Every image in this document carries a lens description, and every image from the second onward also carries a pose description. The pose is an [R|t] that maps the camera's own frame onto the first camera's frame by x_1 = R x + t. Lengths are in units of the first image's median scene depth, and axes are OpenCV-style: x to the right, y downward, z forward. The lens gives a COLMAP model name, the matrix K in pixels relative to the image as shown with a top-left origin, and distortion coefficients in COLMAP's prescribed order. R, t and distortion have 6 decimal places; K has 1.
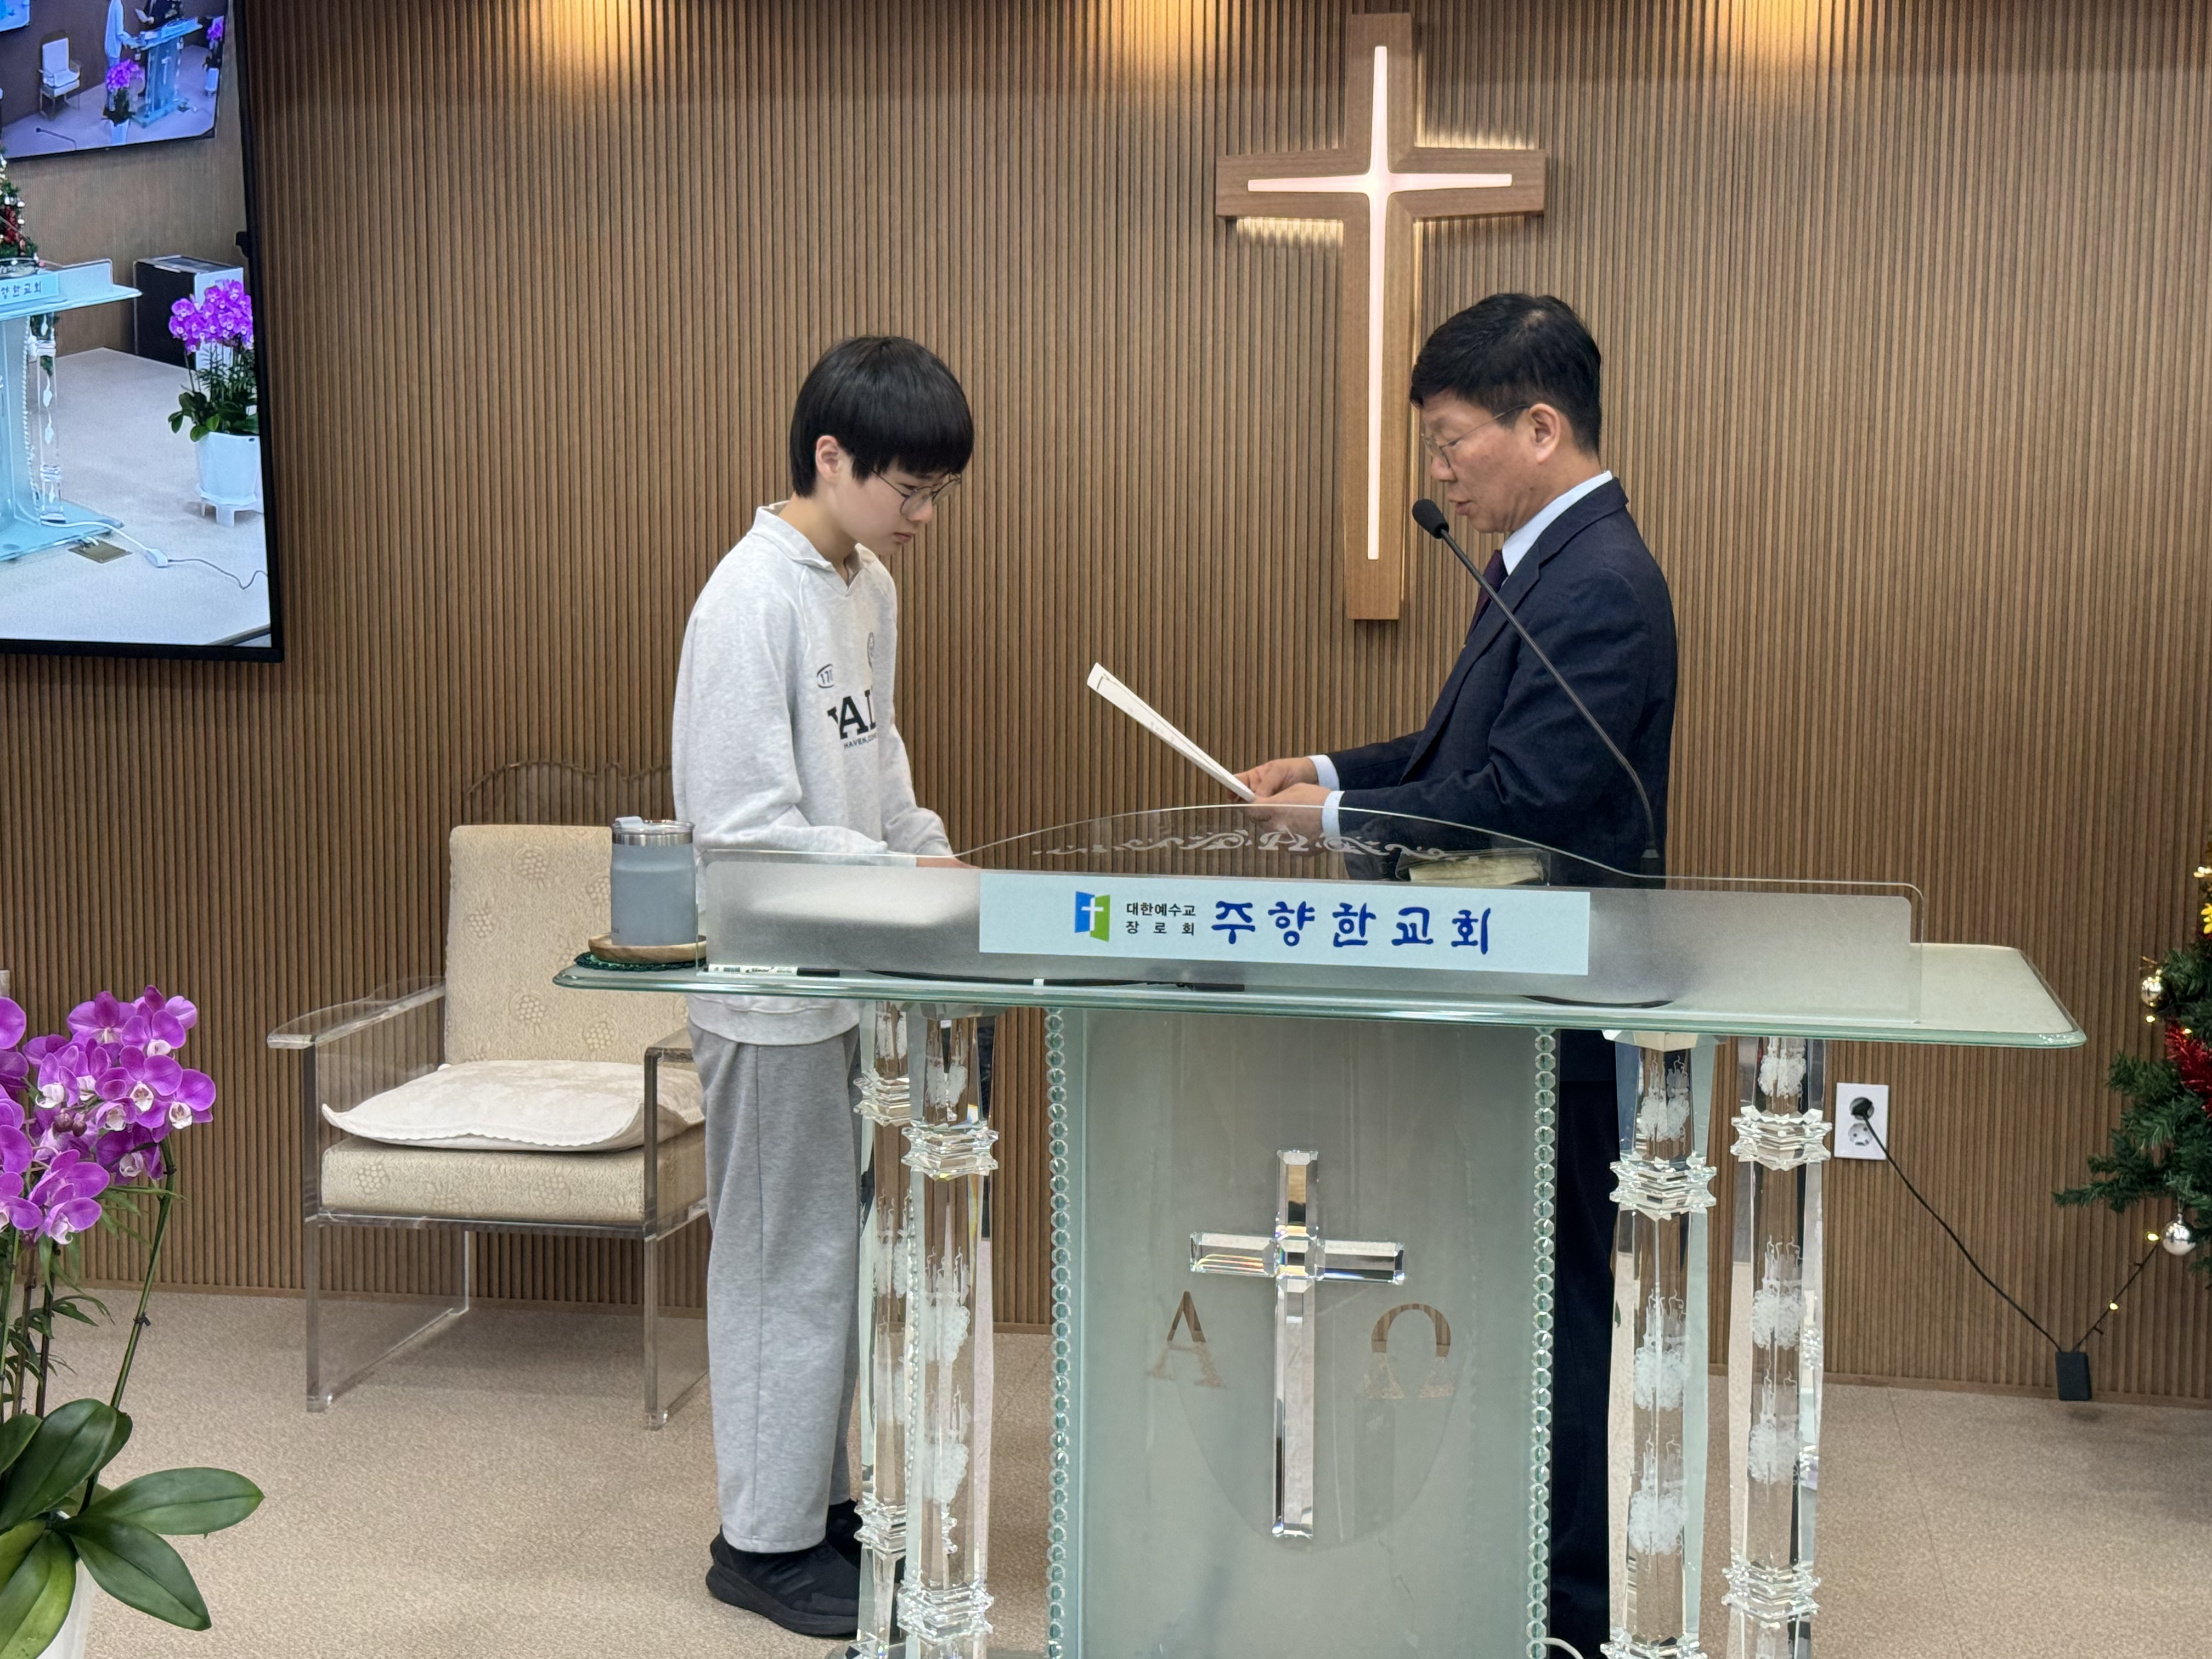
lens RADIAL K [[3145.4, 0, 1099.6], [0, 3145.4, 831.5], [0, 0, 1]] dist [0.187380, -0.462137]
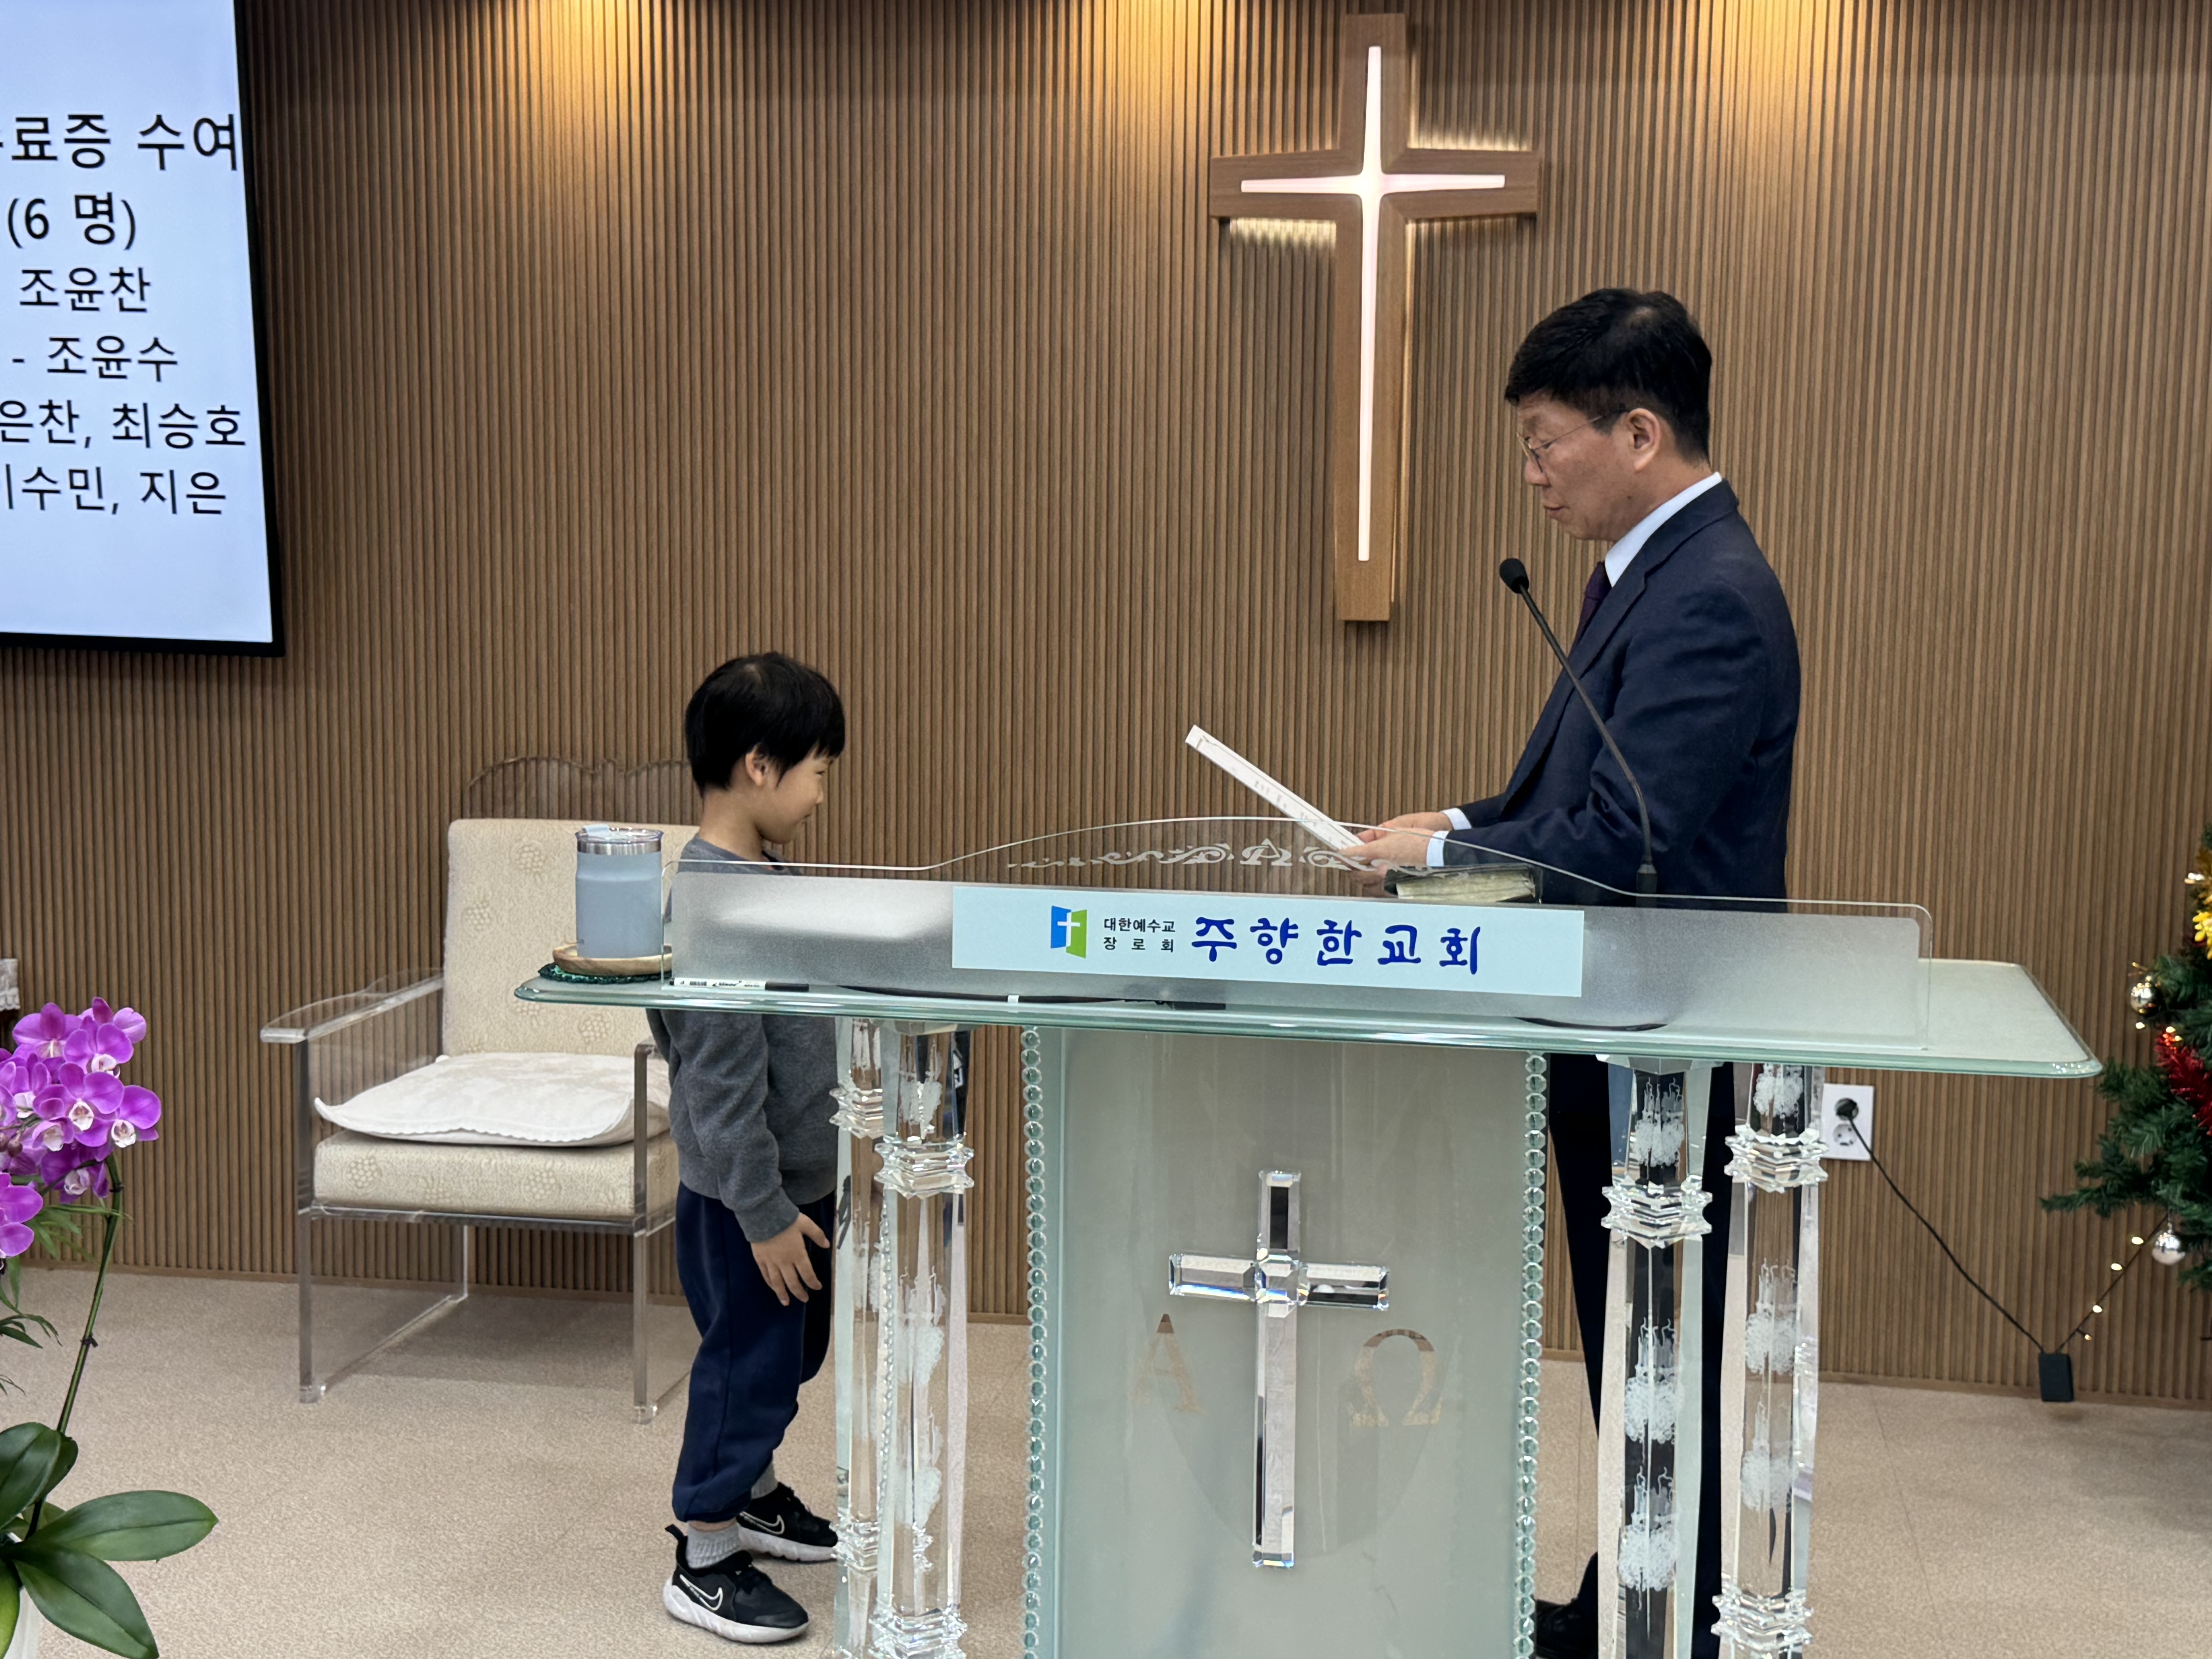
lens RADIAL K [[2936.5, 0, 1092.2], [0, 2936.5, 845.0], [0, 0, 1]] dist [0.187266, -0.457806]
pose [[0.999969, 0.005159, -0.005978, 0.009823], [-0.005087, 0.999914, 0.012122, -0.010279], [0.006040, -0.012091, 0.999909, 0.092895]]
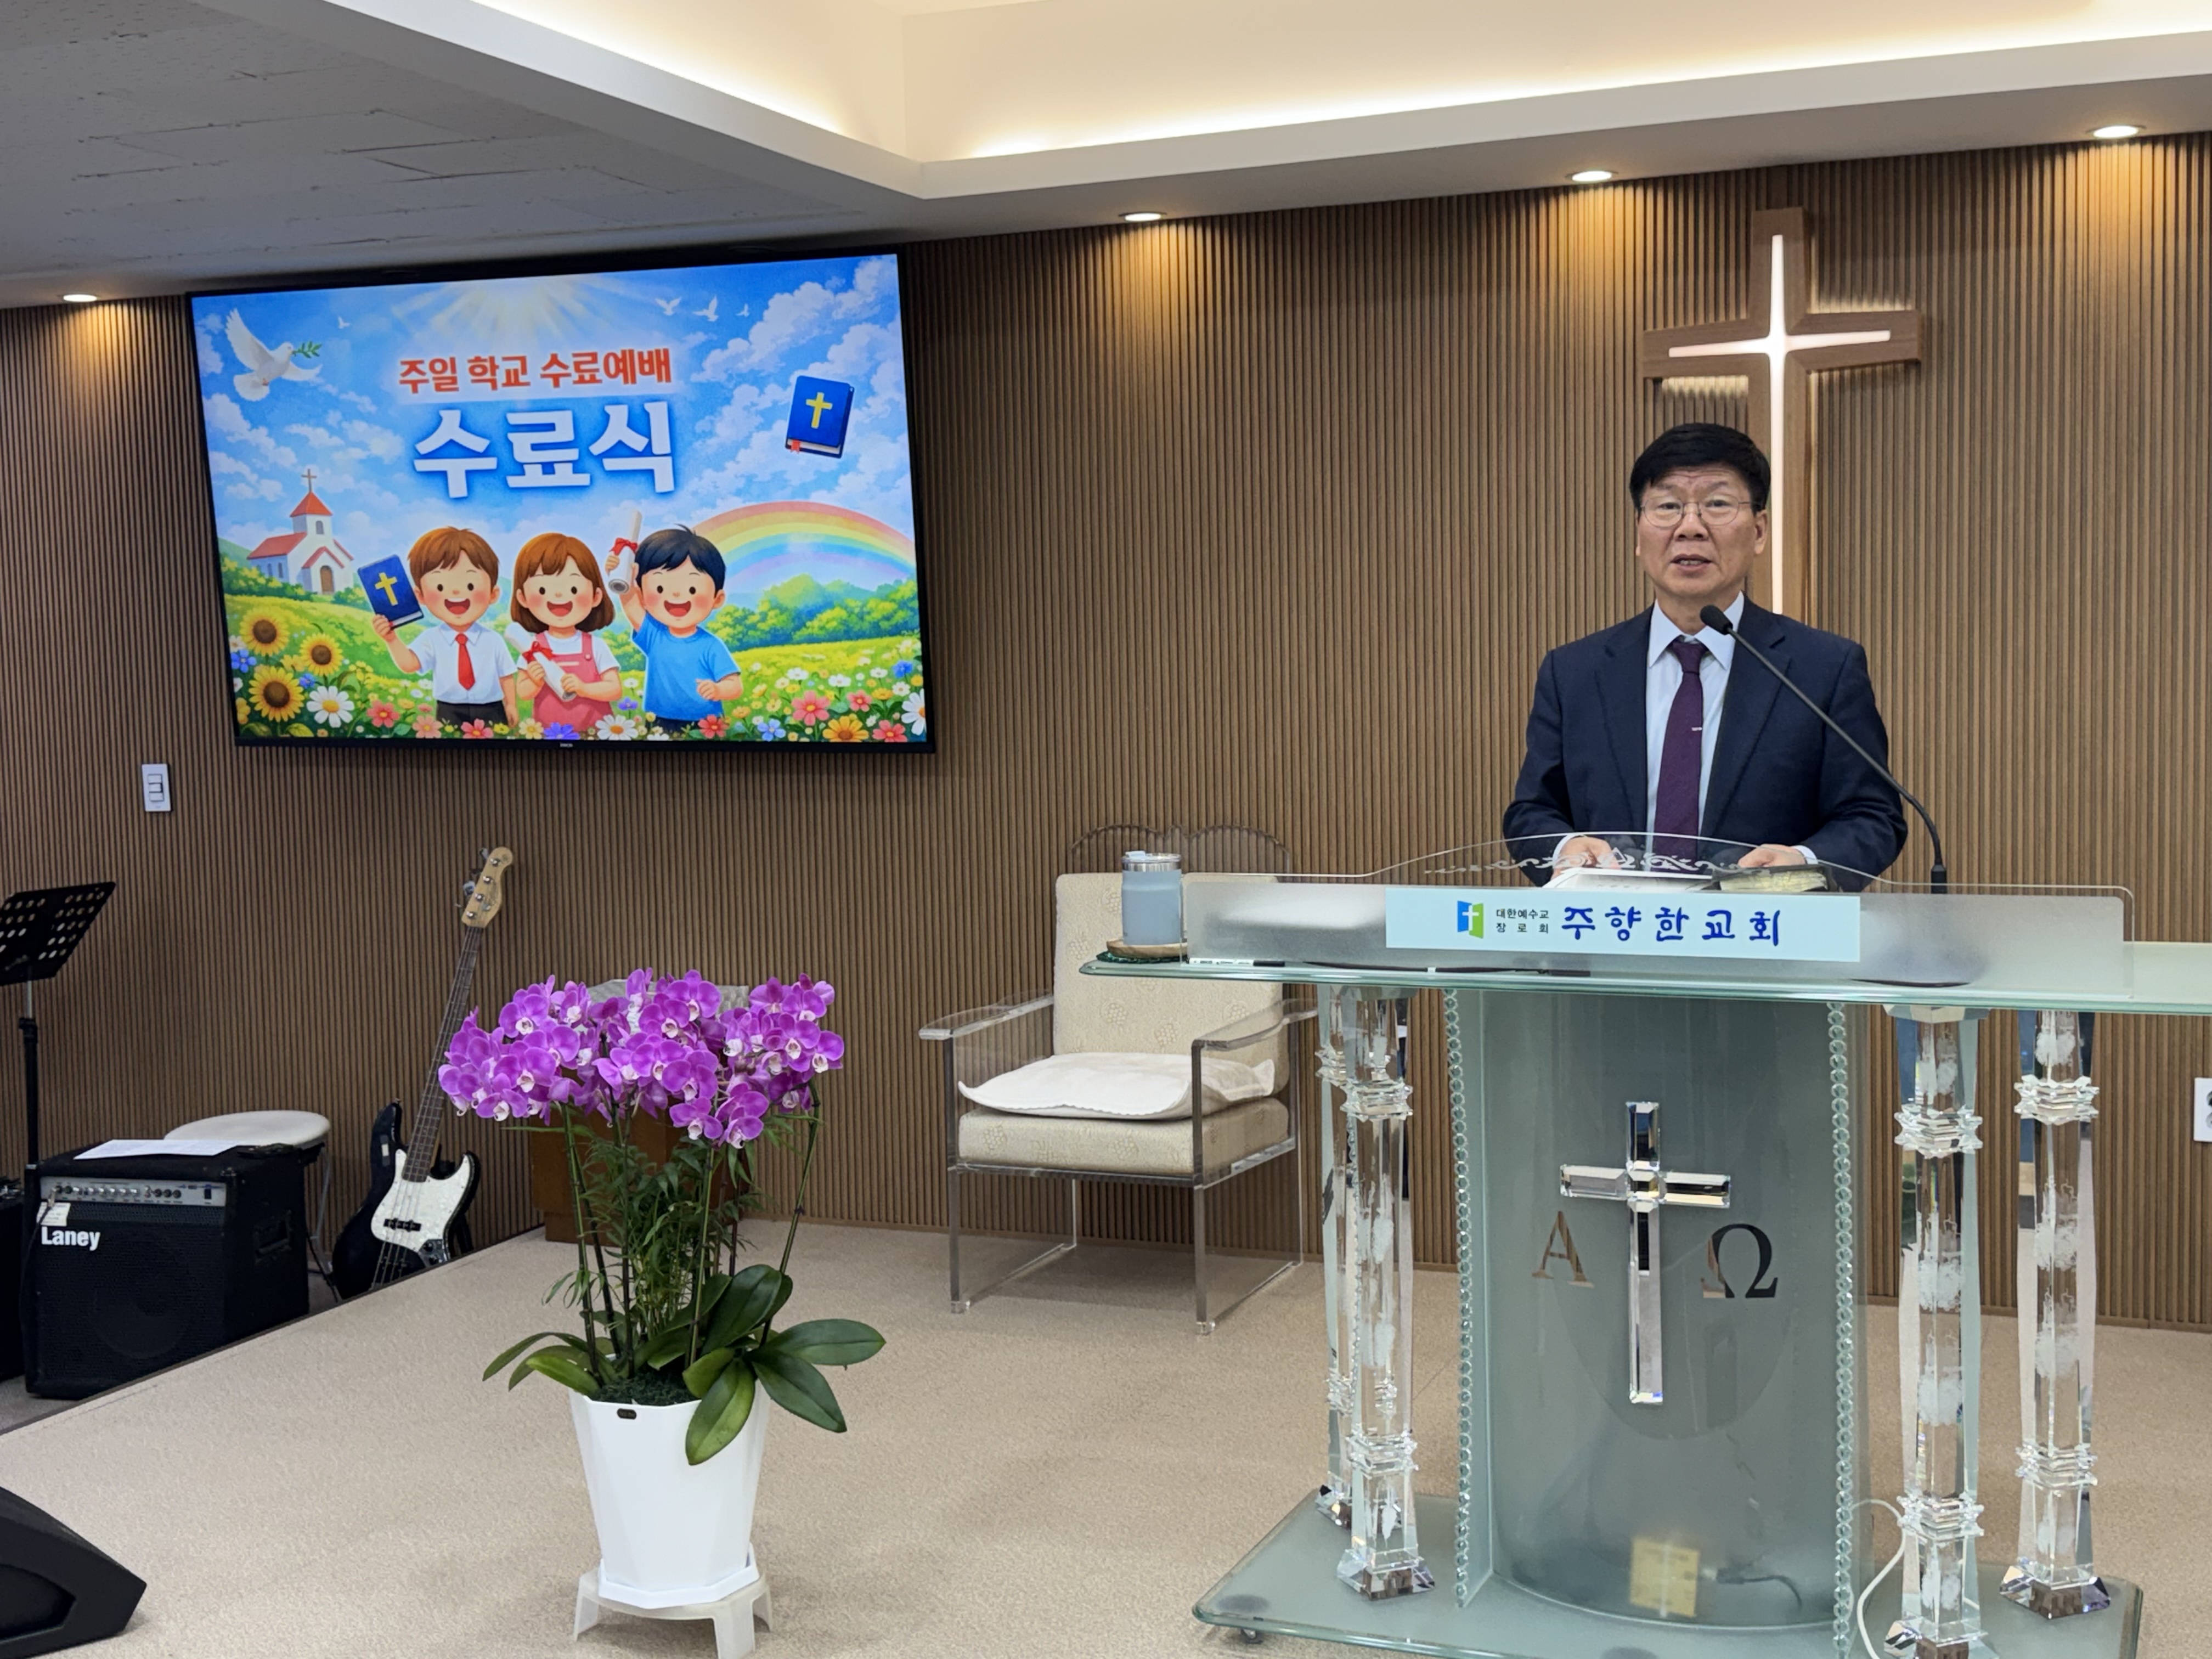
lens RADIAL K [[2669.5, 0, 1072.4], [0, 2669.5, 837.8], [0, 0, 1]] dist [0.169495, -0.324305]
pose [[0.973758, -0.014171, -0.227143, 0.087390], [0.008304, 0.999607, -0.026764, 0.020539], [0.227433, 0.024175, 0.973494, -0.127923]]
